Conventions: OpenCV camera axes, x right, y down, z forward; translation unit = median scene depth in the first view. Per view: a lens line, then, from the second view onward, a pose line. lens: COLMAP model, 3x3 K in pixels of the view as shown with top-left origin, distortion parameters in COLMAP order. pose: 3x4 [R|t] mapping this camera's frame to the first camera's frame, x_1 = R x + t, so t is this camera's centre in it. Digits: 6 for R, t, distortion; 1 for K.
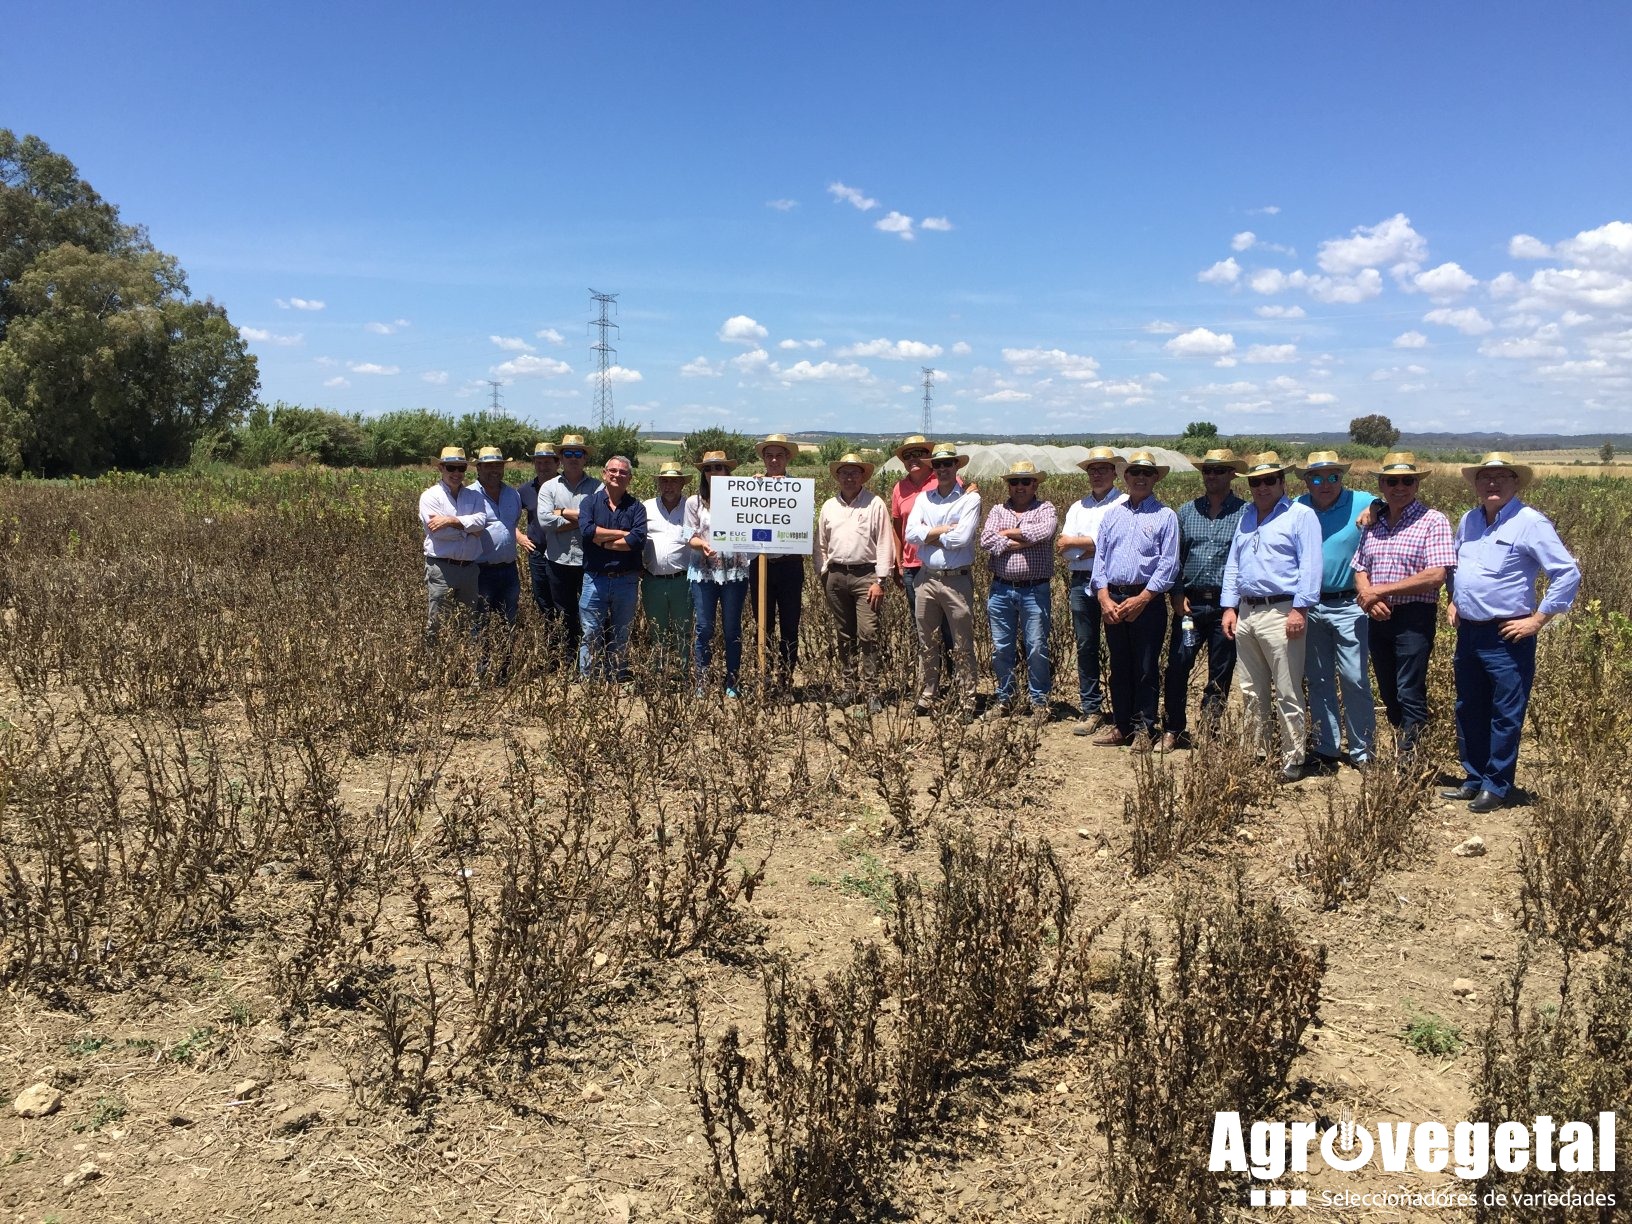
lens RADIAL K [[1368.6, 0, 814.6], [0, 1368.6, 617.8], [0, 0, 1]] dist [0.039633, -0.030489]
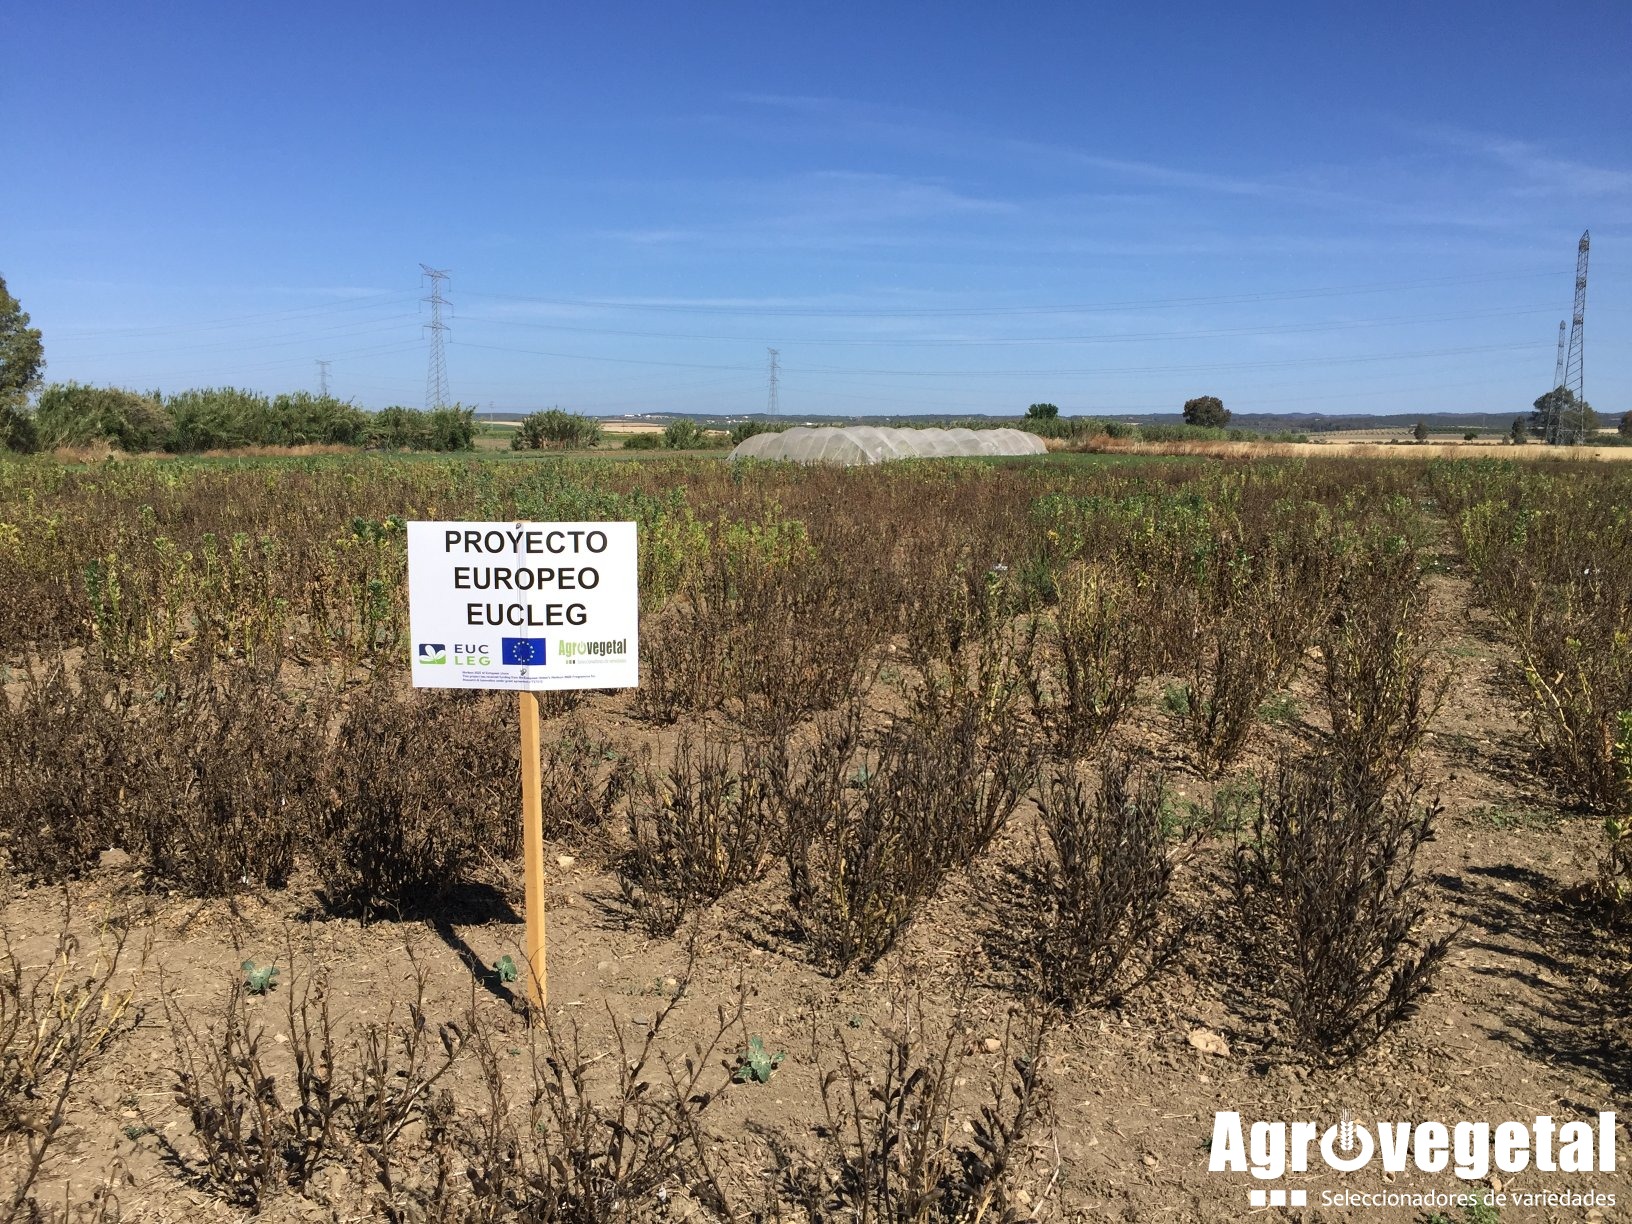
lens RADIAL K [[1368.6, 0, 811.7], [0, 1368.6, 605.2], [0, 0, 1]] dist [0.039633, -0.030489]
pose [[0.994040, -0.016772, 0.107721, 0.007262], [0.016298, 0.999853, 0.005284, -0.076472], [-0.107794, -0.003497, 0.994167, 0.546266]]
